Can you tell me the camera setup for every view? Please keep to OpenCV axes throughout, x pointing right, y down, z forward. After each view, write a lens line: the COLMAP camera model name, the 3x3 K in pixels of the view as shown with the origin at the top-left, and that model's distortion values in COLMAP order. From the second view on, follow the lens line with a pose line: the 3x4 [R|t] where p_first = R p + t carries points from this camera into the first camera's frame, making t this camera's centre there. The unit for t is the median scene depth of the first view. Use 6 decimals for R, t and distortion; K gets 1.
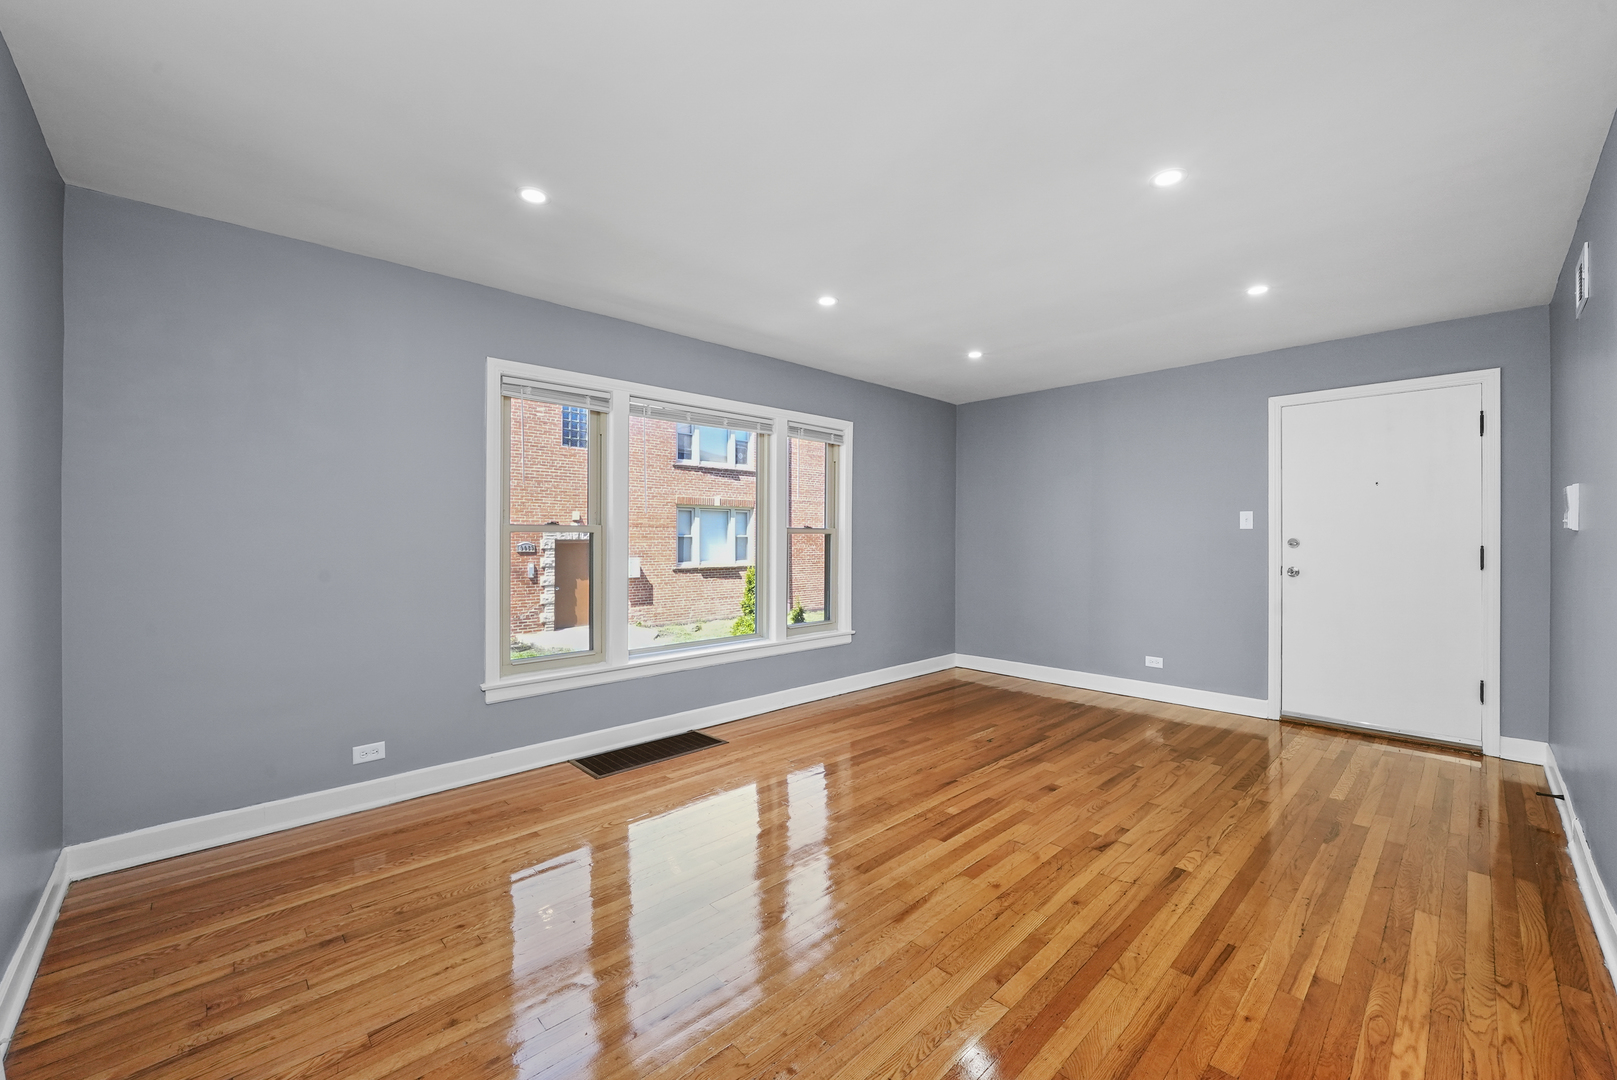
lens RADIAL K [[640.4, 0, 819.5], [0, 640.4, 535.6], [0, 0, 1]] dist [-0.008531, 0.000007]
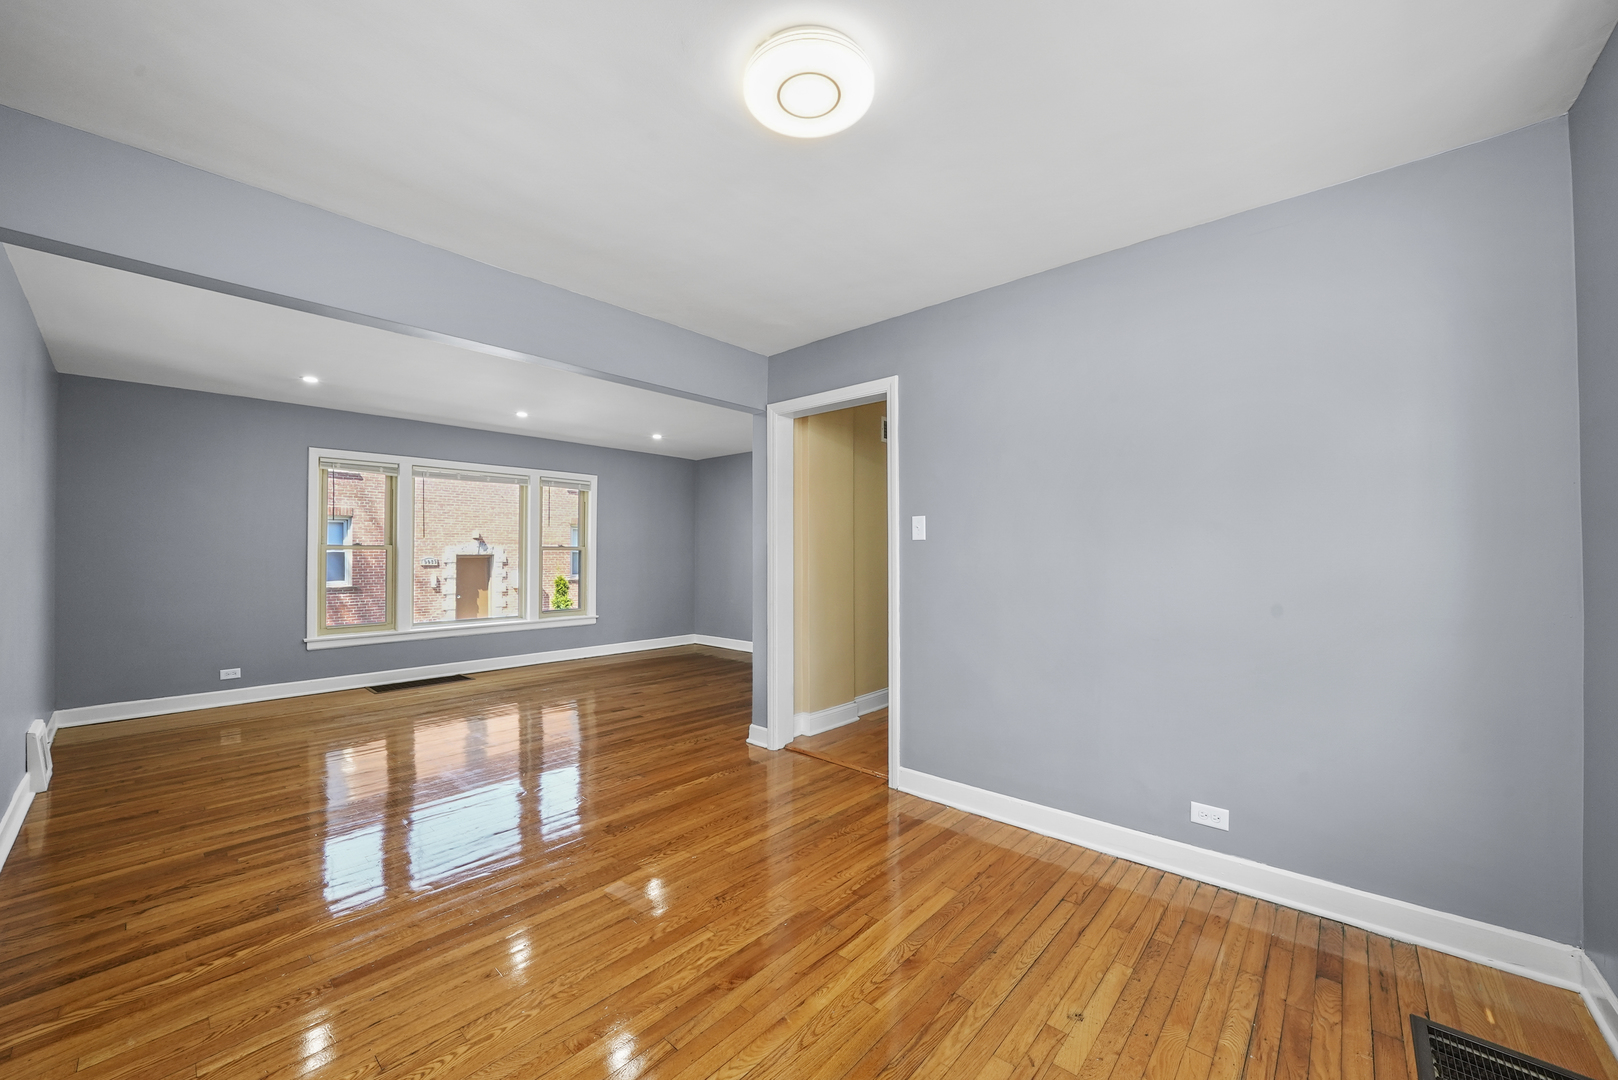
lens RADIAL K [[608.7, 0, 811.2], [0, 608.7, 541.6], [0, 0, 1]] dist [-0.015243, 0.000085]
pose [[0.996989, 0.003347, 0.077475, 0.591637], [-0.002046, 0.999856, -0.016868, -0.000056], [-0.077521, 0.016659, 0.996852, -0.606499]]
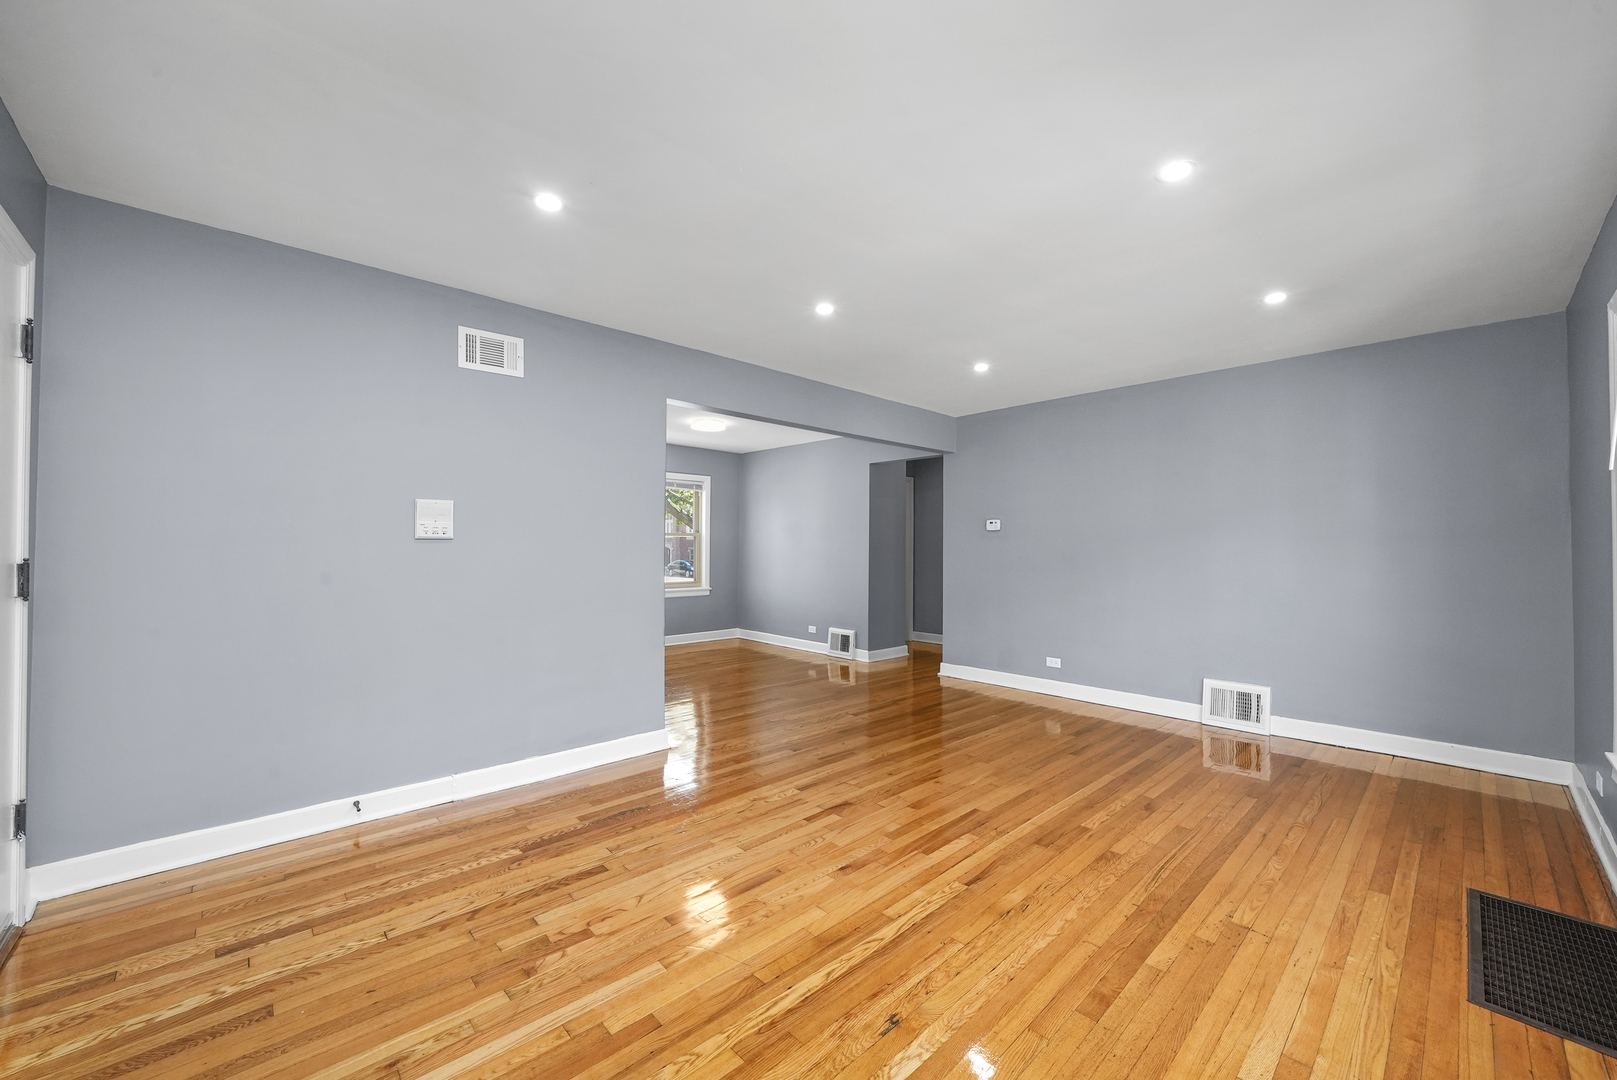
lens RADIAL K [[630.0, 0, 804.3], [0, 630.0, 536.7], [0, 0, 1]] dist [-0.012436, -0.000036]
pose [[-0.999585, -0.006198, 0.028128, 0.322077], [-0.006672, 0.999837, -0.016782, 0.001368], [-0.028019, -0.016963, -0.999463, 1.456744]]
